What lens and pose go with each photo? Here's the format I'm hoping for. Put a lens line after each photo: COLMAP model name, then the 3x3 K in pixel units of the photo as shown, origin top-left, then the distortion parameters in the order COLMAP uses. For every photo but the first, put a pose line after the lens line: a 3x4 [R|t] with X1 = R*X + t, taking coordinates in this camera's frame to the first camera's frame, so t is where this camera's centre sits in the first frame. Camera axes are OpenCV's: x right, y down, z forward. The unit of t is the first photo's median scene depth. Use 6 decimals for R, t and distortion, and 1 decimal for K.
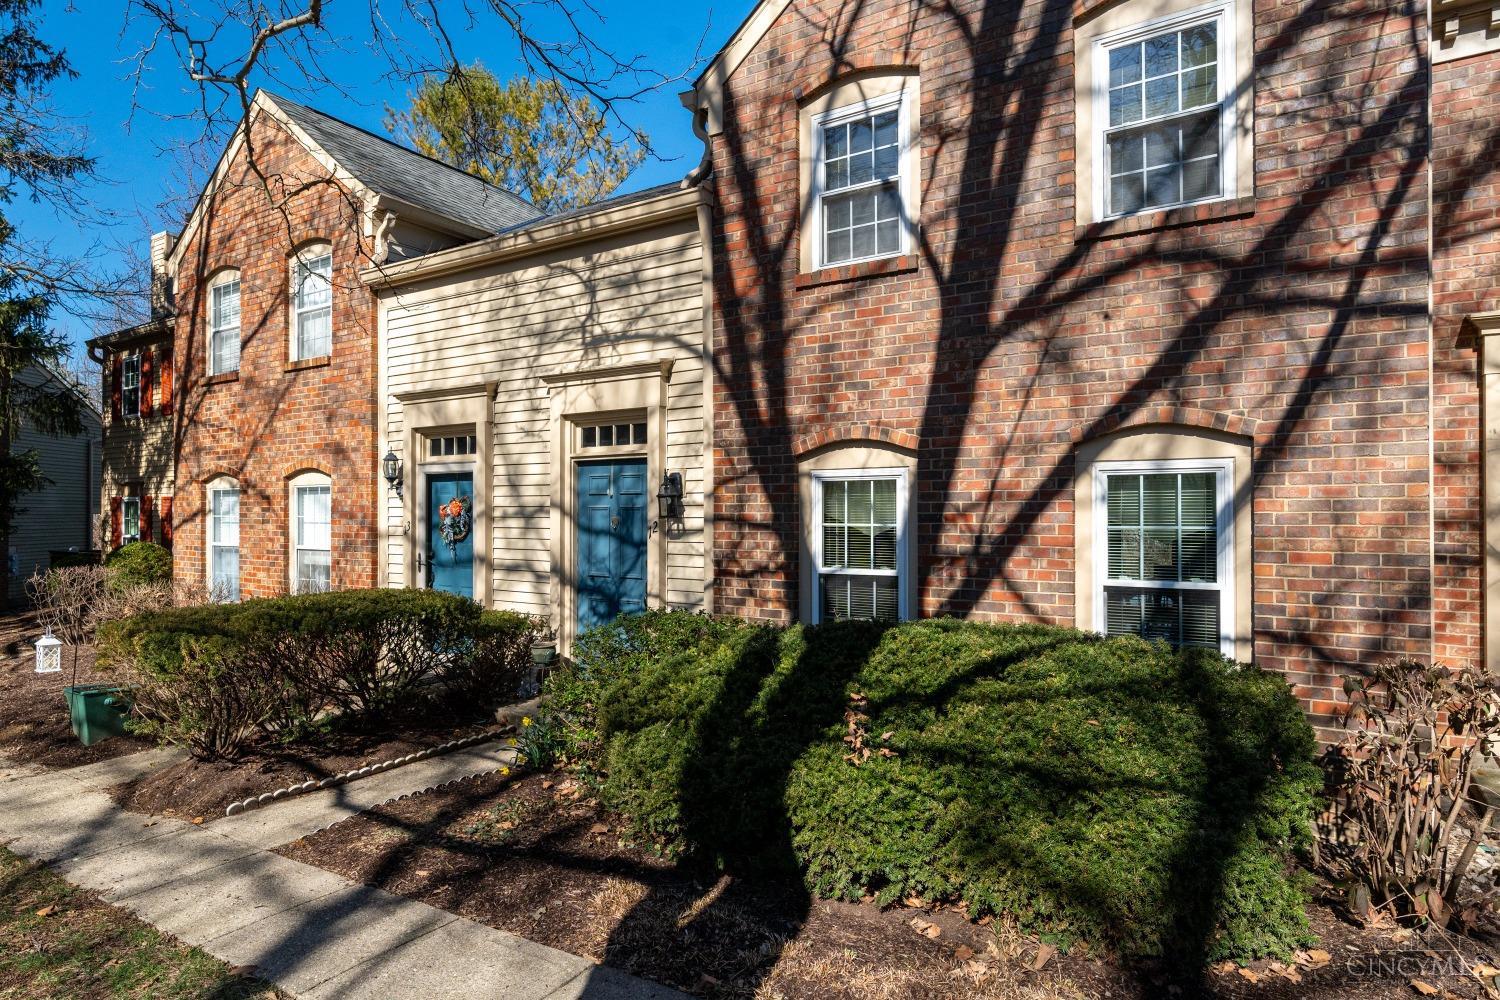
lens RADIAL K [[795.0, 0, 750.0], [0, 795.0, 500.0], [0, 0, 1]] dist [-0.004056, 0.000370]
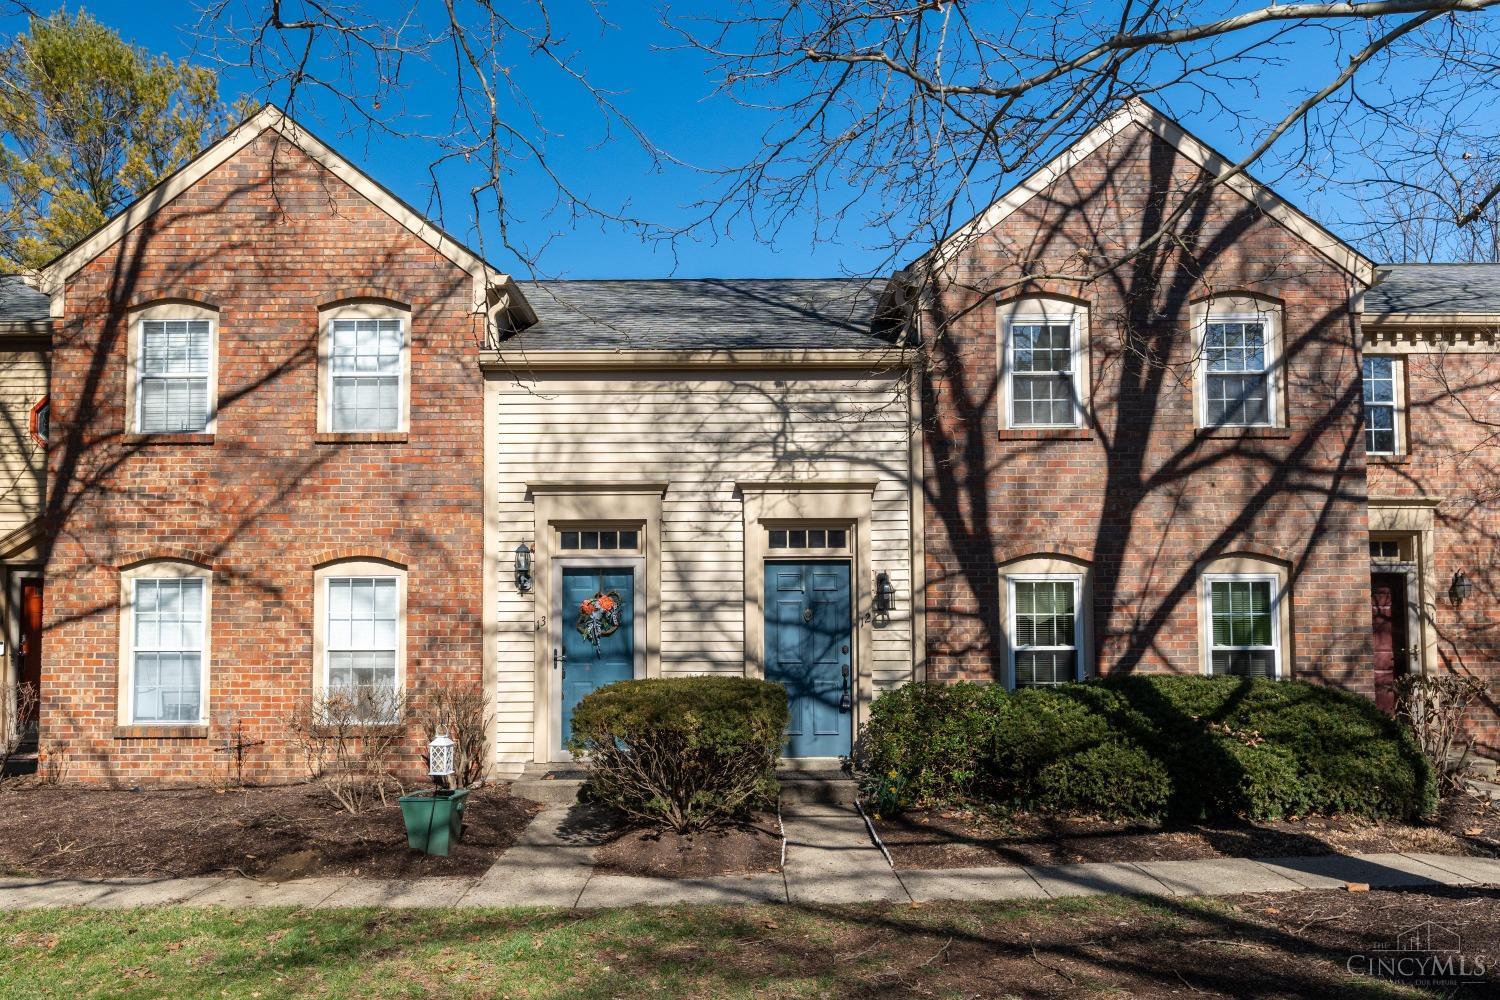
lens RADIAL K [[861.2, 0, 754.4], [0, 861.2, 574.8], [0, 0, 1]] dist [-0.002480, -0.000089]
pose [[0.866397, 0.026541, 0.498650, -0.975404], [-0.005134, 0.999007, -0.044252, 0.029529], [-0.499330, 0.035780, 0.865673, -0.047688]]
